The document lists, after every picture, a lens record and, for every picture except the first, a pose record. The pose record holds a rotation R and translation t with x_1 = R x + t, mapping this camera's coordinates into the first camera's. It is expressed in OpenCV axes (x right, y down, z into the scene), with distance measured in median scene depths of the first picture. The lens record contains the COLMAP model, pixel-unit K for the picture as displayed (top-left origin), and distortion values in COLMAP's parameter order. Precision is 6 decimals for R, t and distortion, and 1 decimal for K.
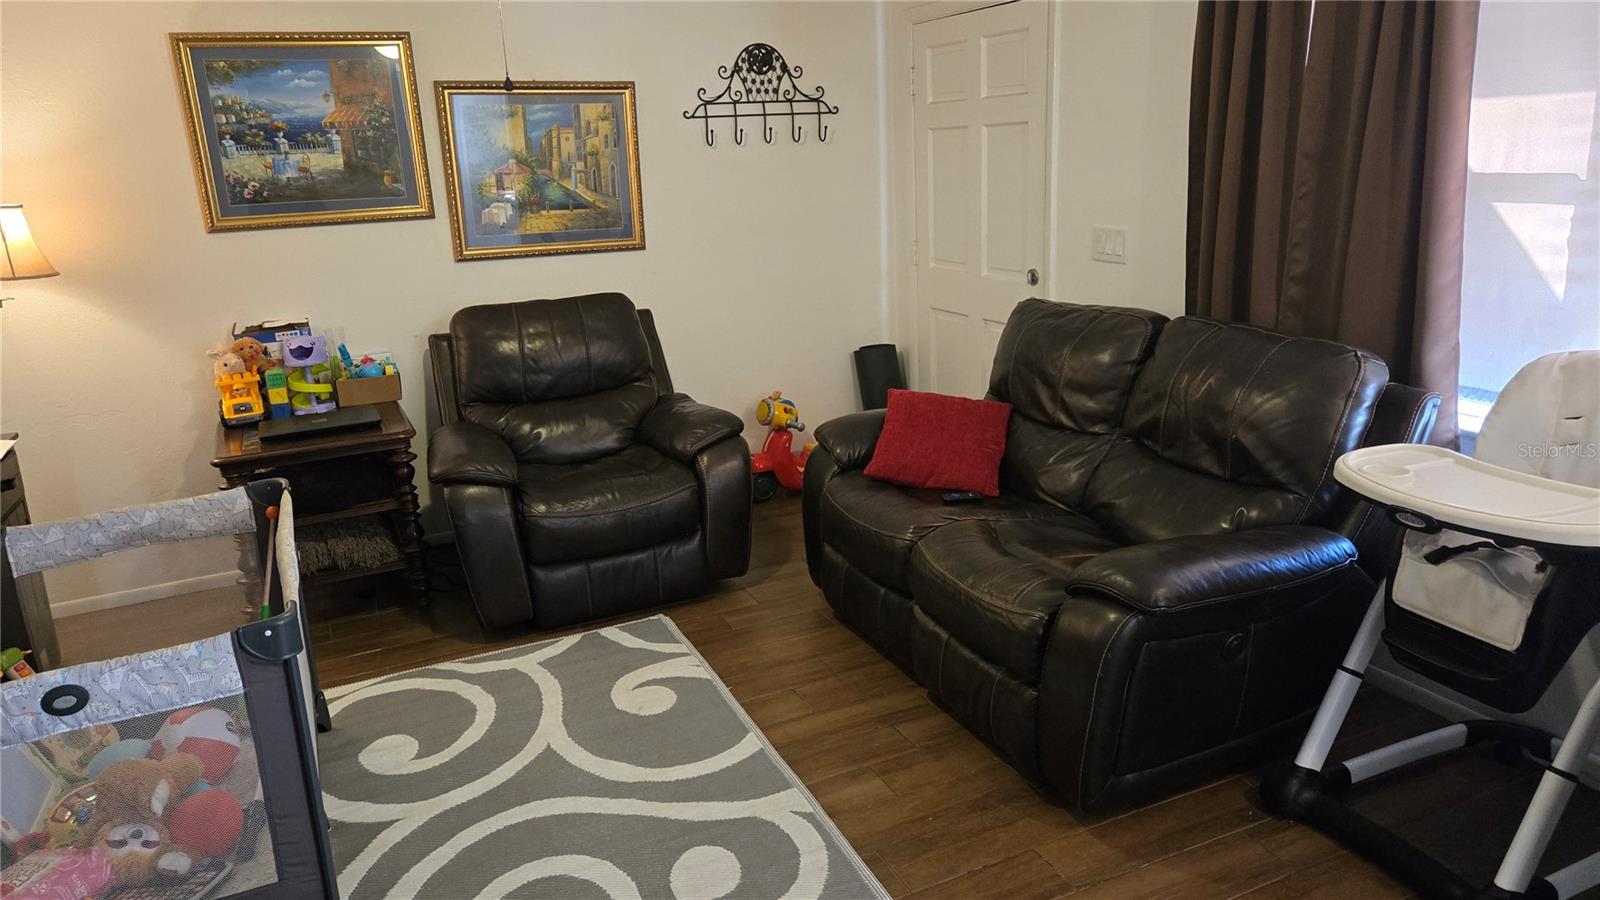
lens RADIAL K [[1076.4, 0, 802.2], [0, 1076.4, 419.2], [0, 0, 1]] dist [0.090962, -0.109299]
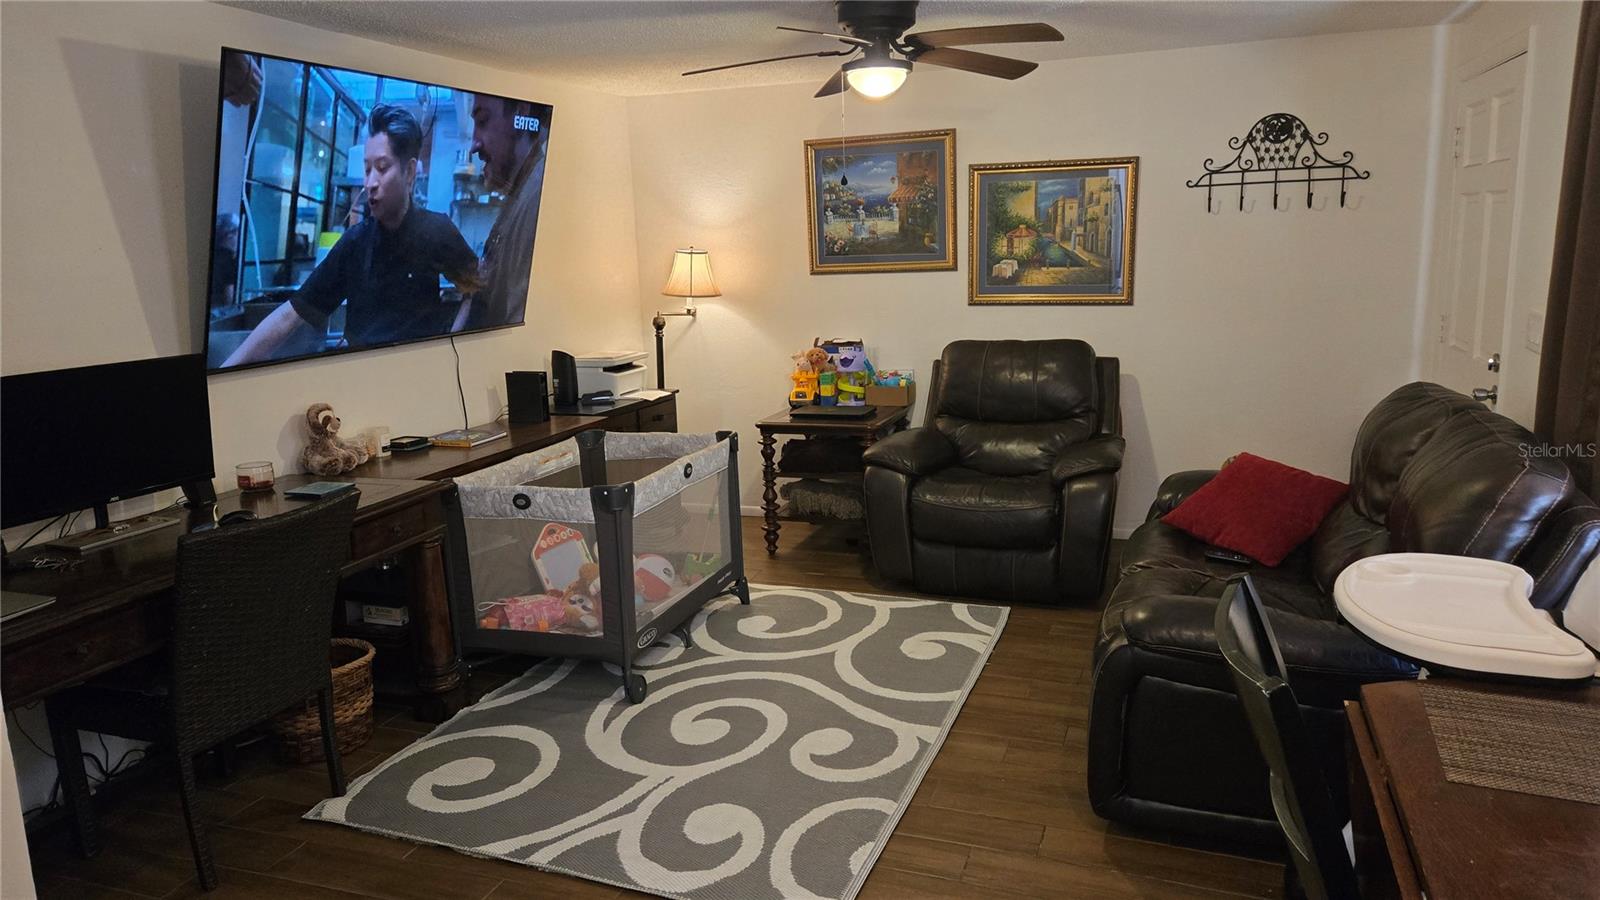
lens RADIAL K [[1085.1, 0, 788.5], [0, 1085.1, 439.6], [0, 0, 1]] dist [0.073302, -0.076541]
pose [[0.702399, 0.152284, -0.695303, 0.433250], [-0.172214, 0.984182, 0.041583, -0.007522], [0.690636, 0.090533, 0.717513, -0.037742]]
